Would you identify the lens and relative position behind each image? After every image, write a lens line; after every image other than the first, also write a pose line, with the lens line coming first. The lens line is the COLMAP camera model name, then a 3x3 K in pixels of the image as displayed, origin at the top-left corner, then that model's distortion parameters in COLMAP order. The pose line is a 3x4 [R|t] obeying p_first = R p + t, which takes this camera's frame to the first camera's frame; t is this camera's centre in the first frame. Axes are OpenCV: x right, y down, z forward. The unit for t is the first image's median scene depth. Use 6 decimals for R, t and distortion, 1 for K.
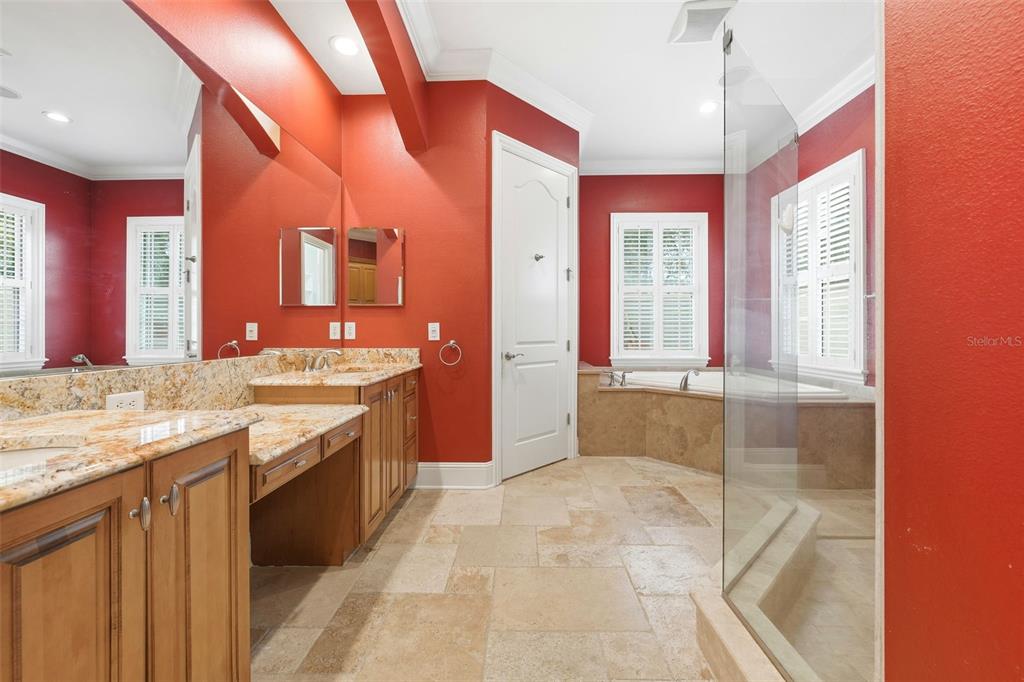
lens RADIAL K [[410.5, 0, 510.9], [0, 410.5, 336.7], [0, 0, 1]] dist [-0.001879, 0.000048]
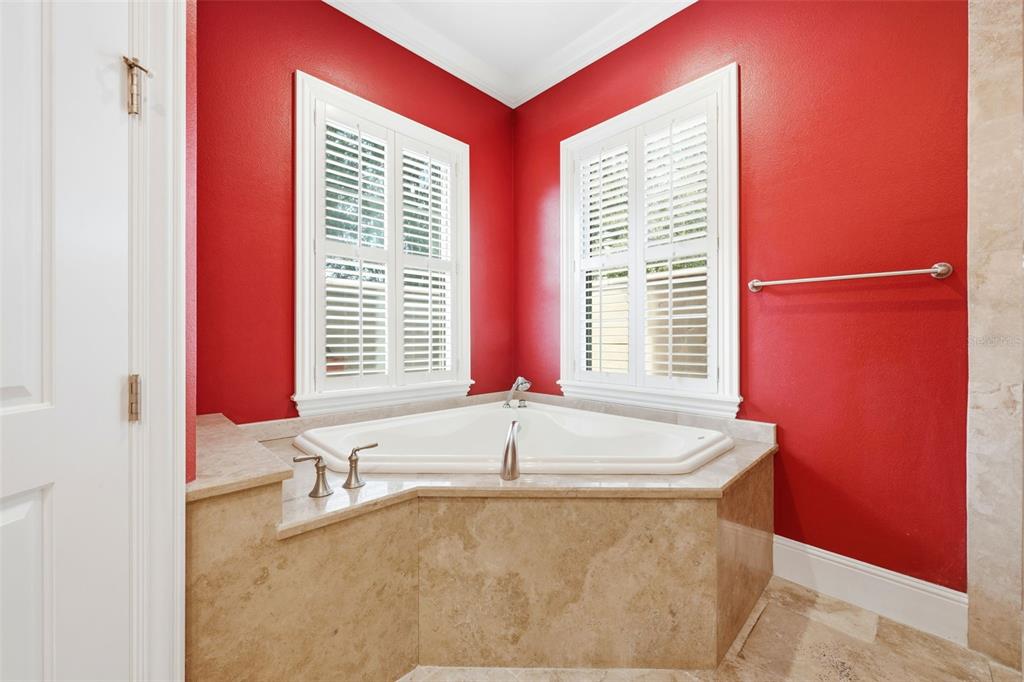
lens RADIAL K [[390.4, 0, 512.3], [0, 390.4, 339.0], [0, 0, 1]] dist [-0.012139, -0.000046]
pose [[0.693811, -0.000023, 0.720157, 0.130096], [0.010934, 0.999885, -0.010502, -0.006341], [-0.720074, 0.015161, 0.693732, 0.685603]]
